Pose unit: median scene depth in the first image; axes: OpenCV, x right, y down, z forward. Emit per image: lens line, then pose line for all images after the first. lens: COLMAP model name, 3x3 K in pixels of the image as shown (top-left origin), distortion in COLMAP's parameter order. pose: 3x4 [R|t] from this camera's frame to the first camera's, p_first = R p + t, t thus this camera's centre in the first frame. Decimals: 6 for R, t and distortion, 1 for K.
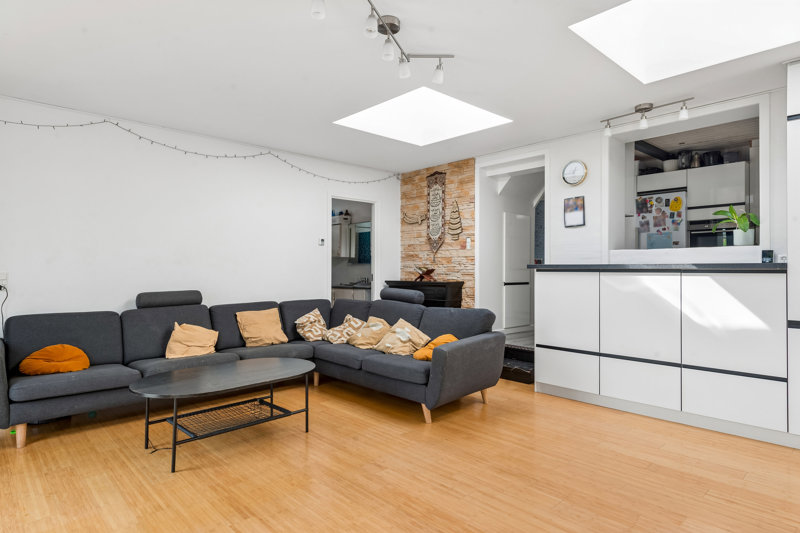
lens RADIAL K [[453.5, 0, 400.9], [0, 453.5, 264.6], [0, 0, 1]] dist [0.016997, -0.000225]
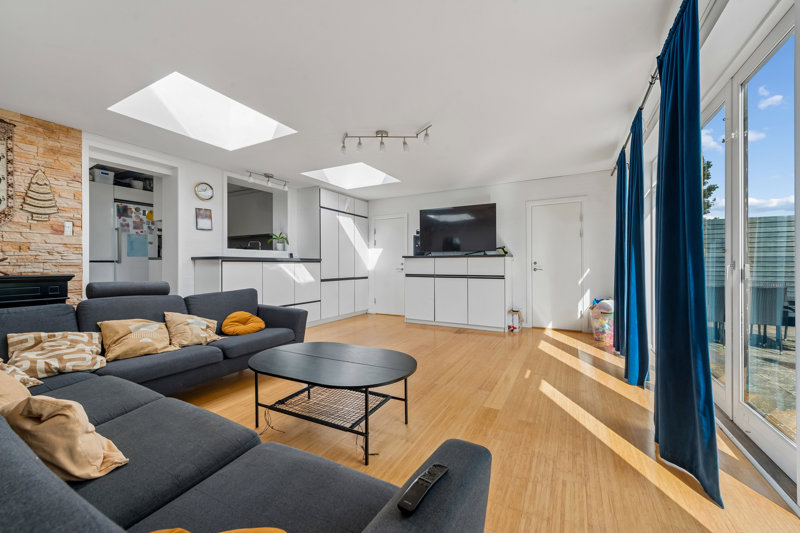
lens RADIAL K [[323.3, 0, 401.4], [0, 323.3, 267.1], [0, 0, 1]] dist [0.001590, 0.000062]
pose [[-0.325814, -0.007584, 0.945403, -0.753737], [-0.007600, 0.999957, 0.005403, 0.020777], [-0.945403, -0.005425, -0.325858, 0.750701]]
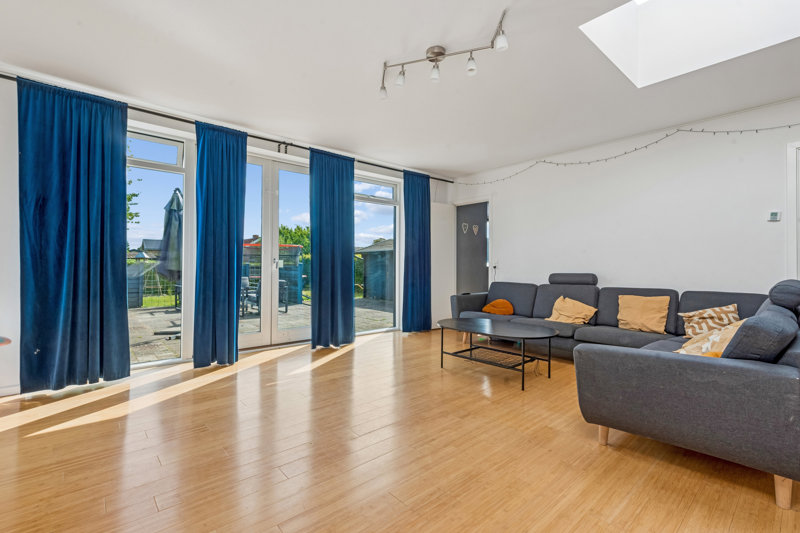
lens RADIAL K [[358.4, 0, 400.5], [0, 358.4, 264.3], [0, 0, 1]] dist [0.001254, -0.000004]
pose [[-0.039486, -0.000815, -0.999220, 0.480924], [0.006074, 0.999981, -0.001056, 0.026462], [0.999202, -0.006111, -0.039481, 0.471448]]
